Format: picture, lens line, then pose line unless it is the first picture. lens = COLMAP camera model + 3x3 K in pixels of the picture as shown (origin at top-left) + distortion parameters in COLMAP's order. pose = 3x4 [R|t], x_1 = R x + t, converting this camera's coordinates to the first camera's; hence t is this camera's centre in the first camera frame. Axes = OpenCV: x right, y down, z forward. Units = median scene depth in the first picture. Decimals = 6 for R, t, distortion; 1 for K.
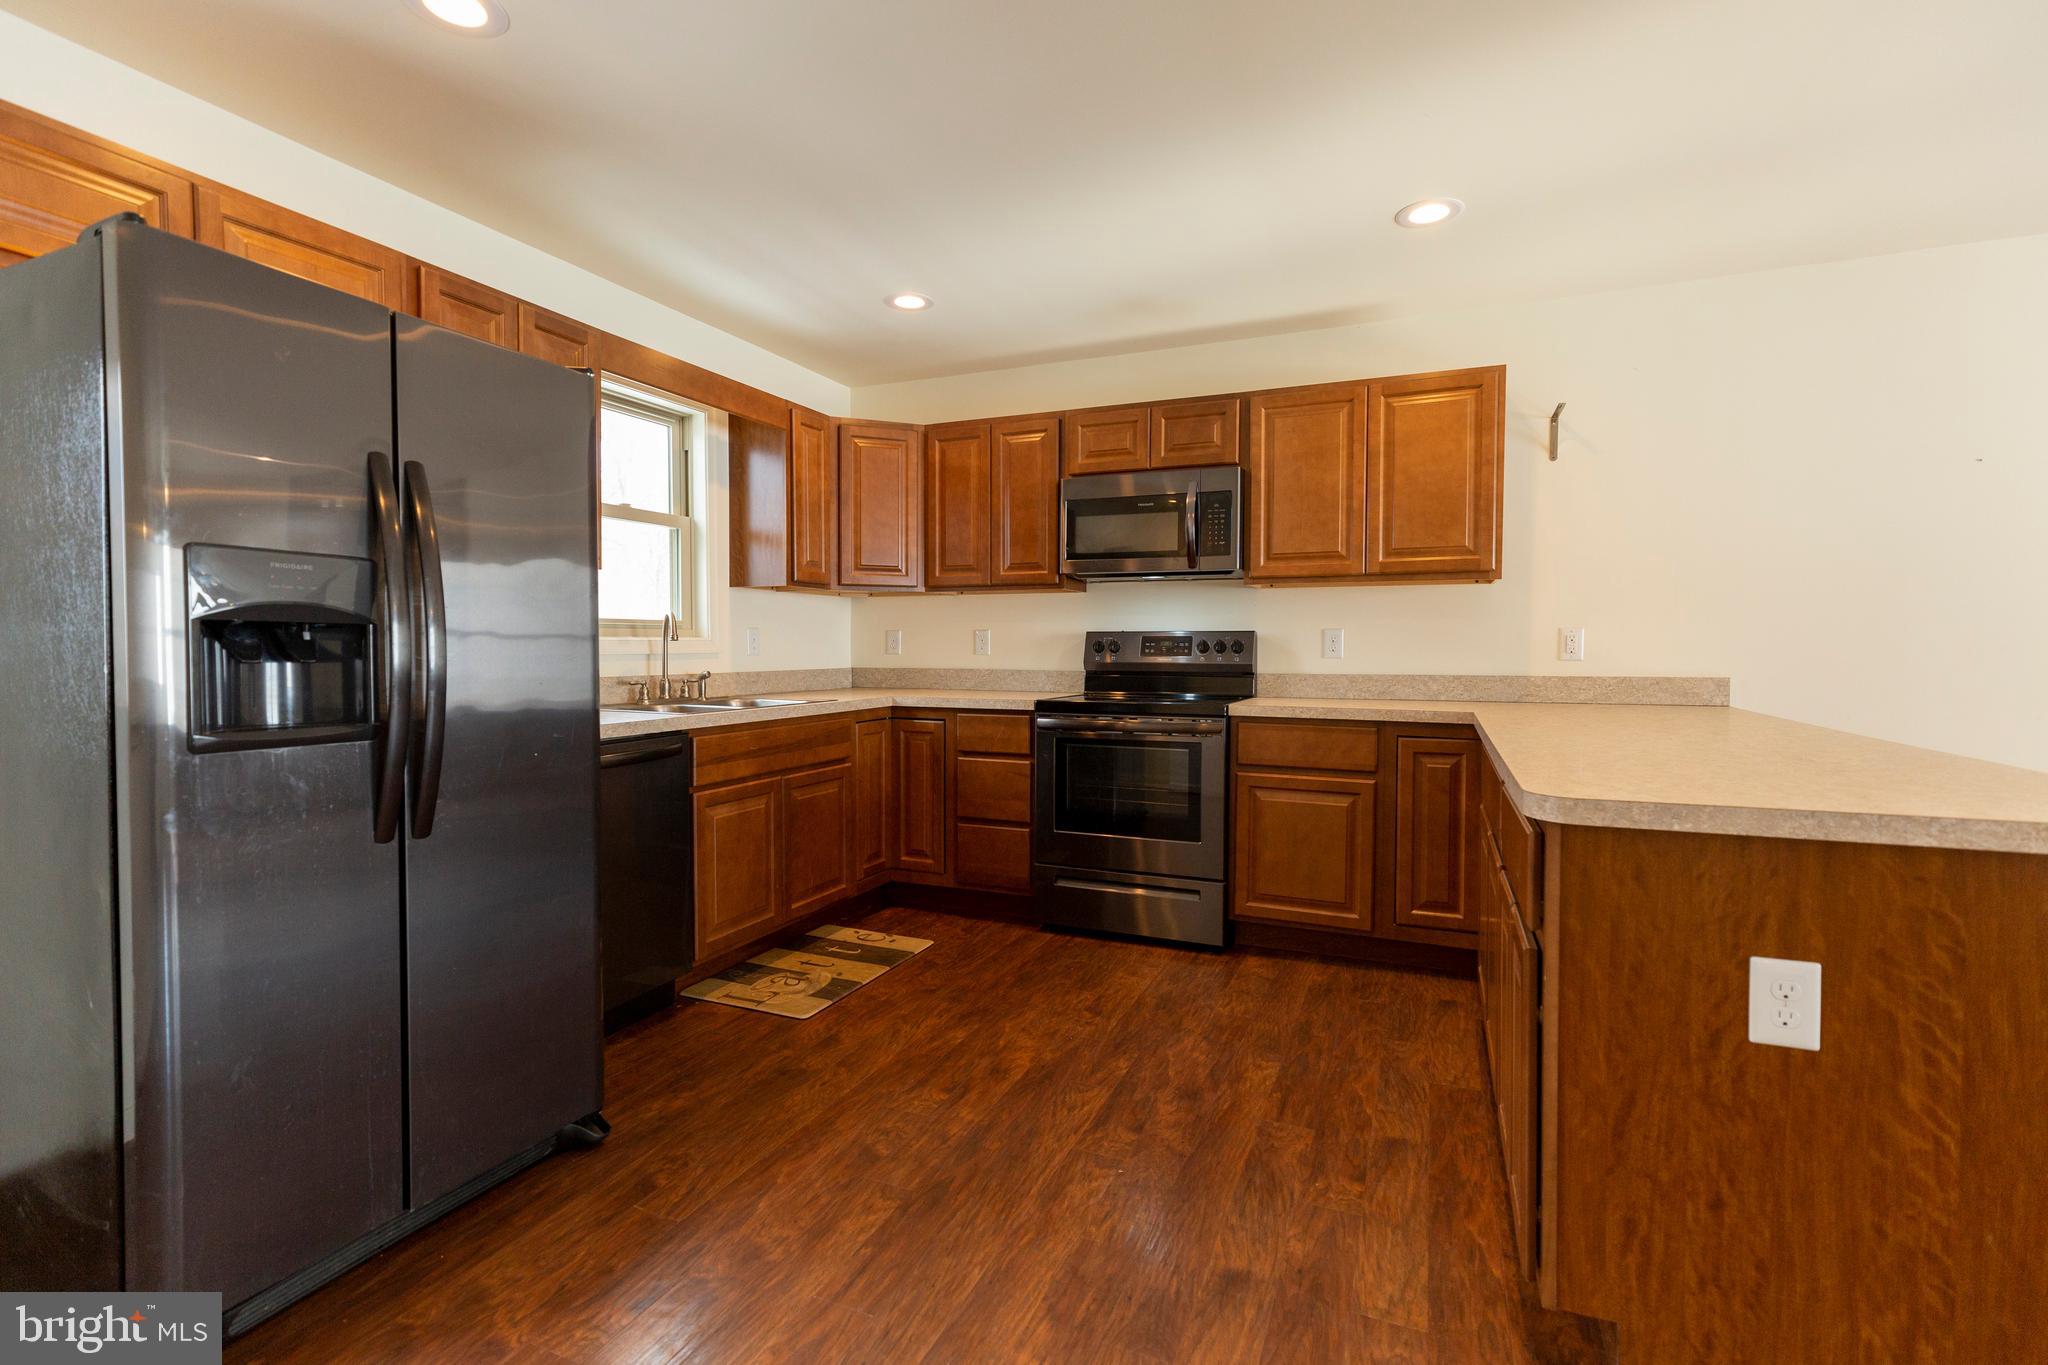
lens RADIAL K [[928.9, 0, 1024.4], [0, 928.9, 677.2], [0, 0, 1]] dist [0.005555, 0.000266]
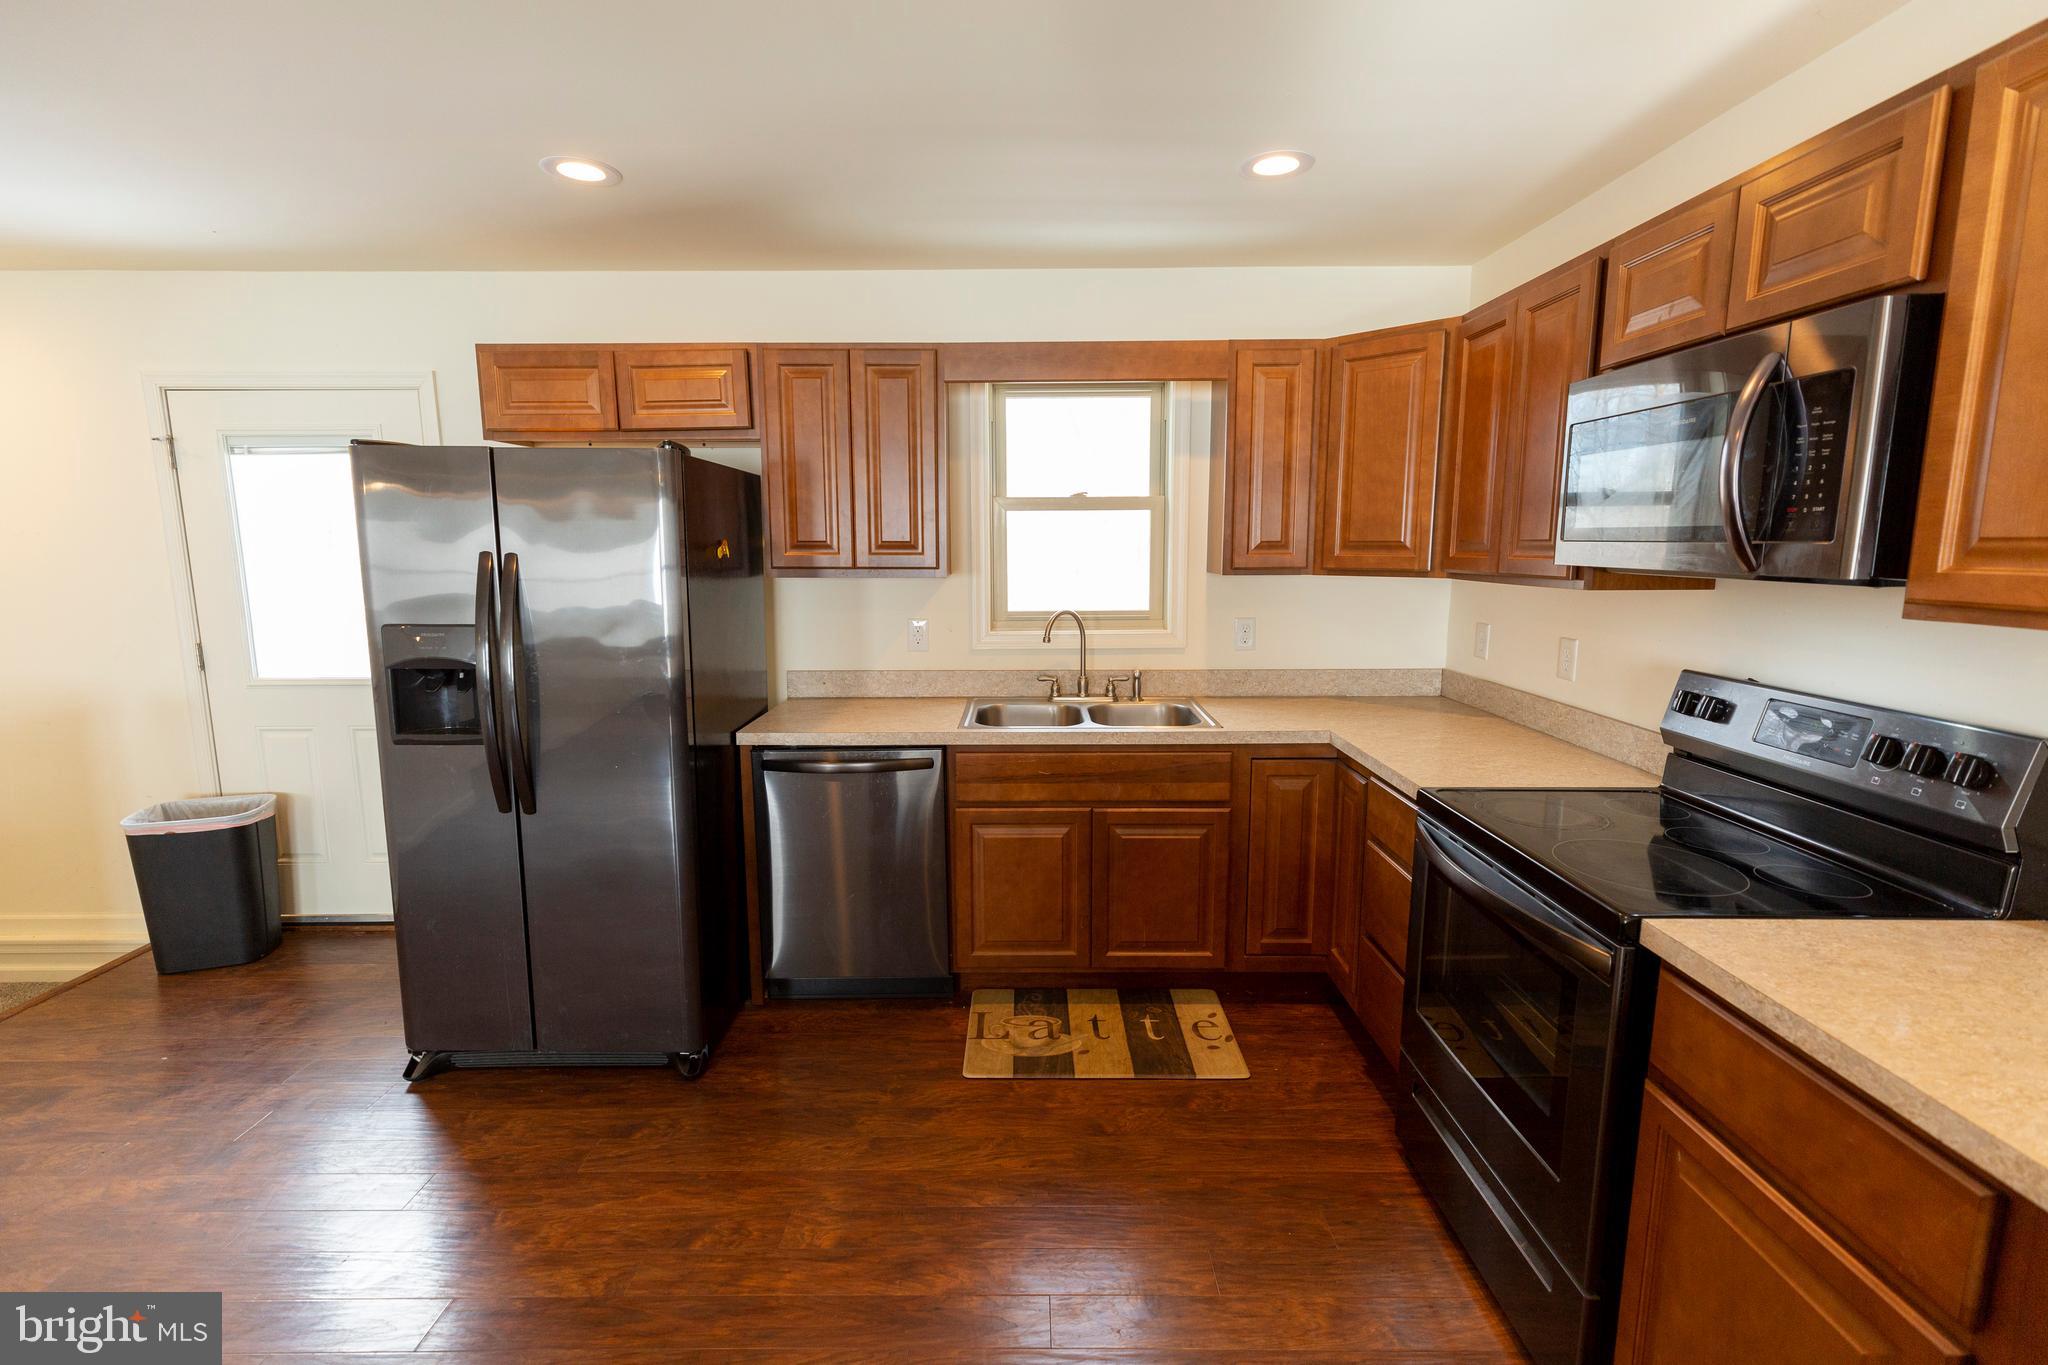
lens RADIAL K [[912.2, 0, 1022.4], [0, 912.2, 677.0], [0, 0, 1]] dist [0.006197, -0.000517]
pose [[0.397707, 0.130779, -0.908144, 0.479556], [-0.026870, 0.991025, 0.130947, -0.127595], [0.917119, -0.027677, 0.397652, 0.596641]]
